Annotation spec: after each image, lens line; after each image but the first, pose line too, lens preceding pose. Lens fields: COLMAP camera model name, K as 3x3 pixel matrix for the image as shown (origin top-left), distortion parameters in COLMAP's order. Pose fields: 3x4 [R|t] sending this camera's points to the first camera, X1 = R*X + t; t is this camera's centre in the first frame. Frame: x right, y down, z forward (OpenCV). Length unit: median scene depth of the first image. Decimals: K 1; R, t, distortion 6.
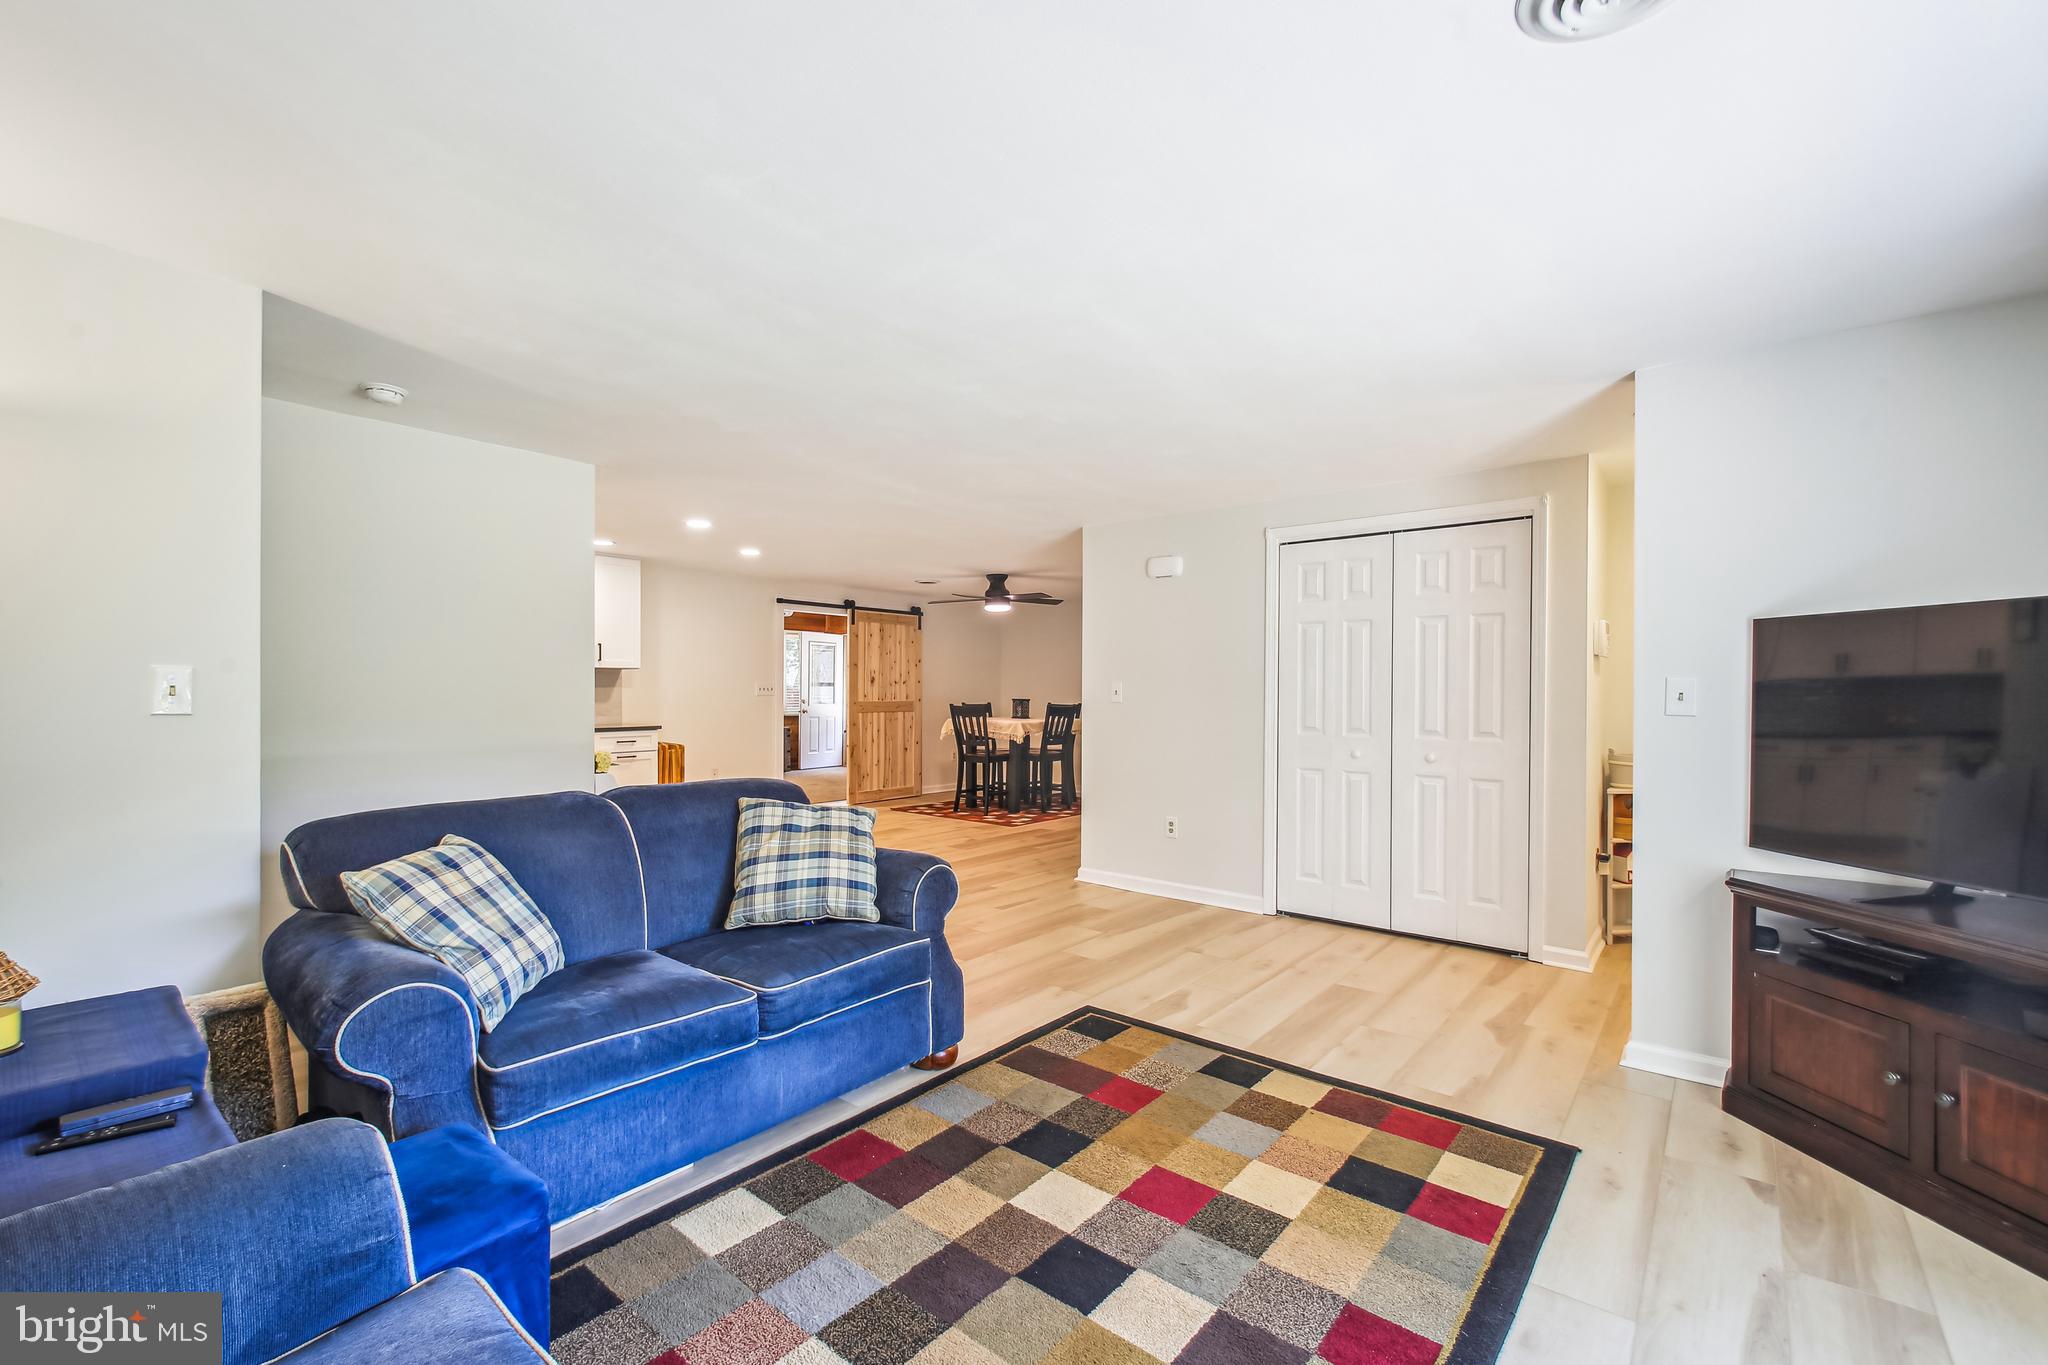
lens RADIAL K [[871.1, 0, 1021.7], [0, 871.1, 690.9], [0, 0, 1]] dist [-0.000537, 0.000045]
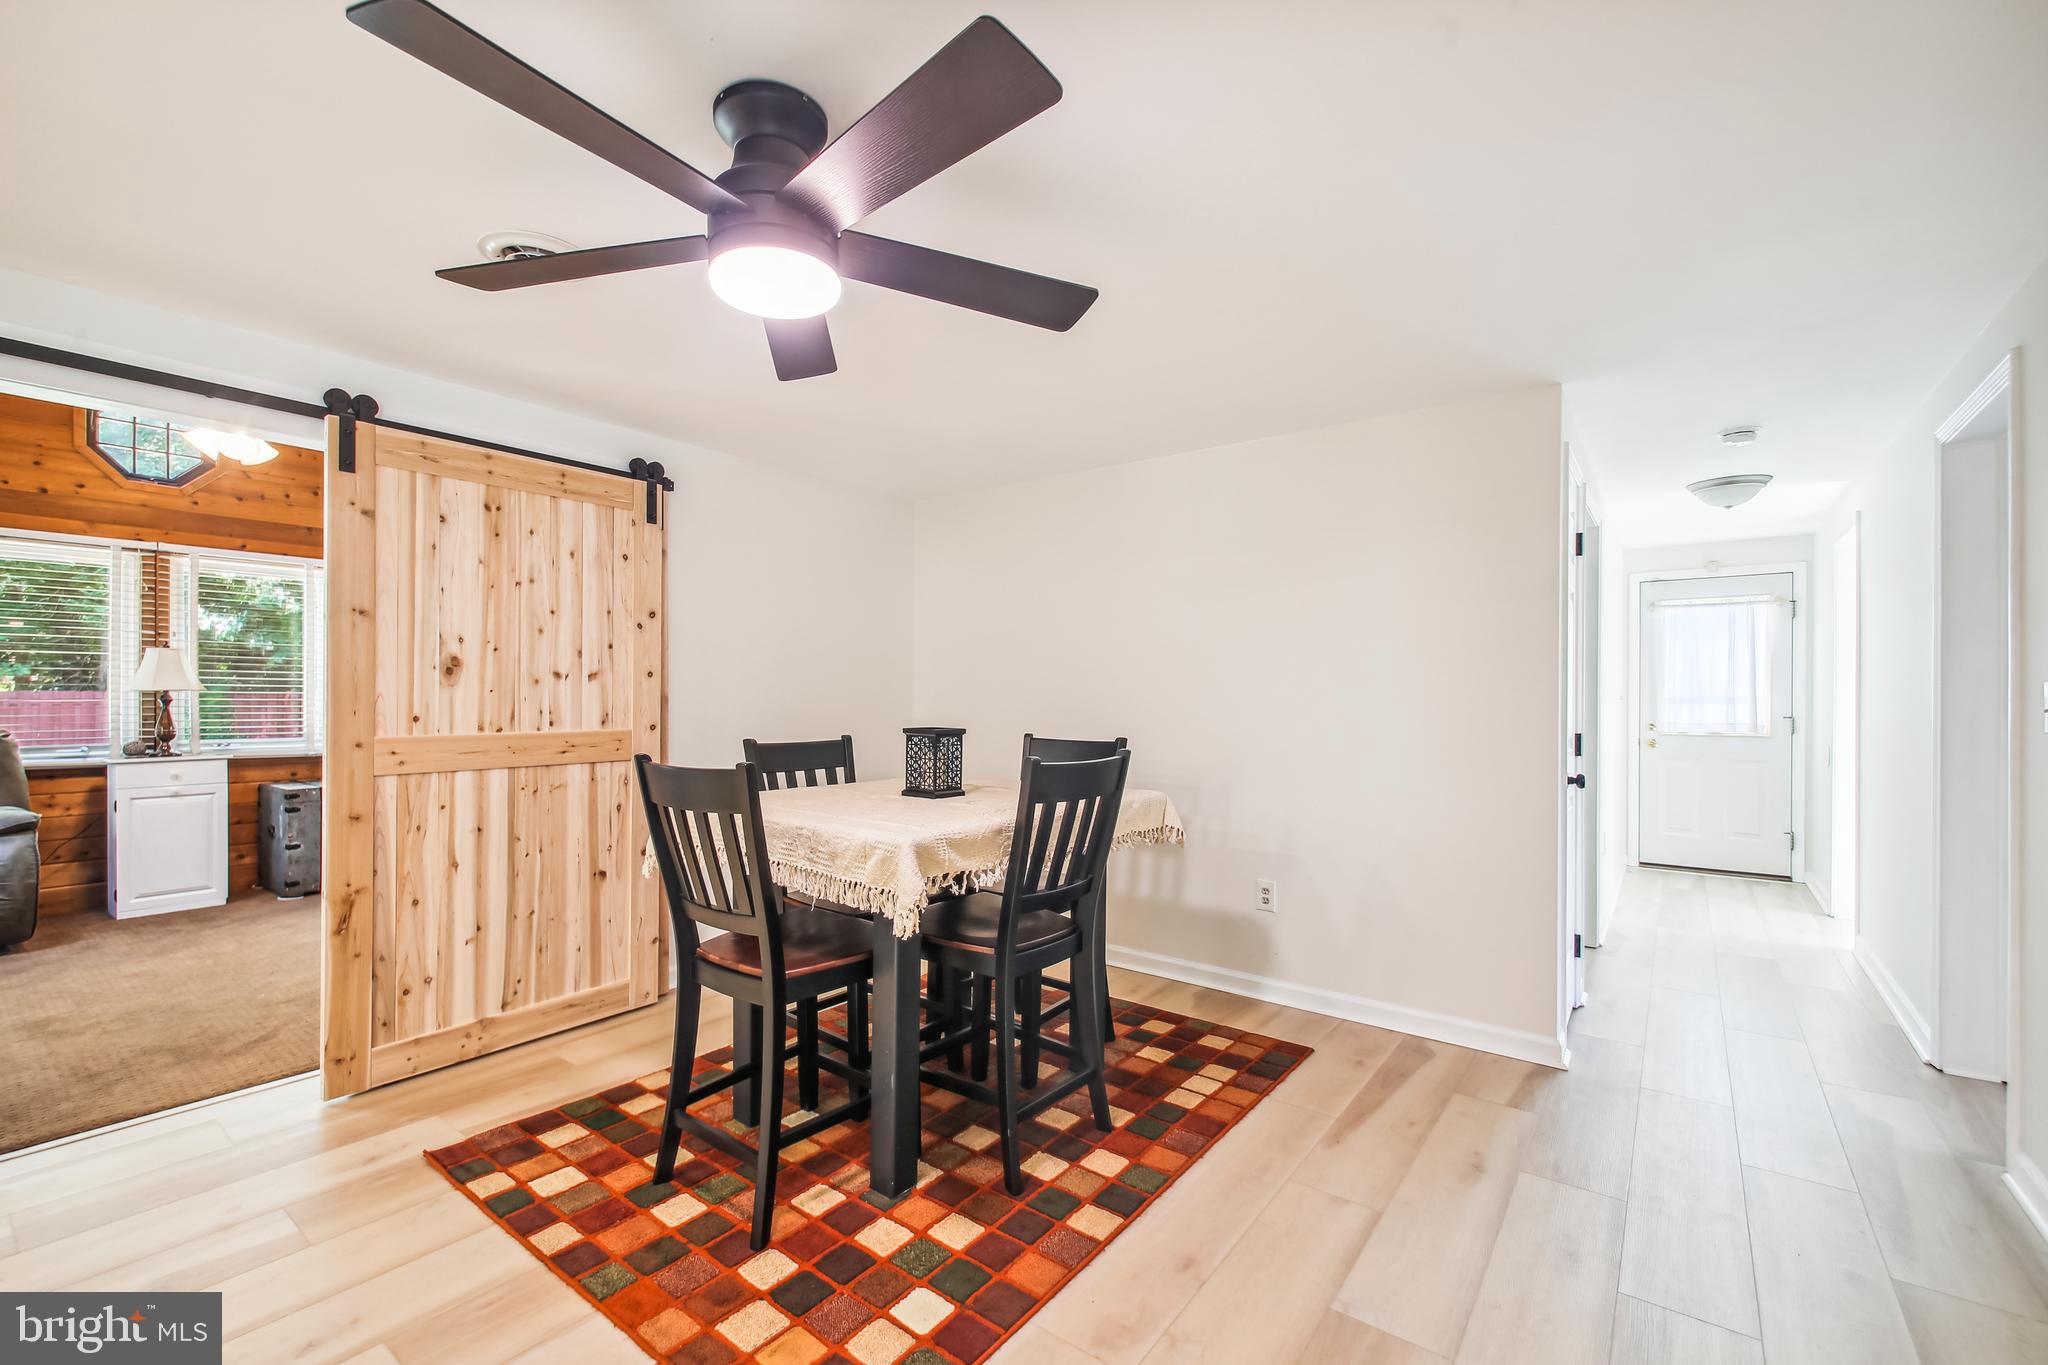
lens RADIAL K [[871.1, 0, 1026.5], [0, 871.1, 693.3], [0, 0, 1]] dist [-0.000537, 0.000045]
pose [[0.999230, -0.002899, 0.039131, 0.018217], [0.002934, 0.999995, -0.000836, -0.002212], [-0.039129, 0.000950, 0.999234, 0.697702]]
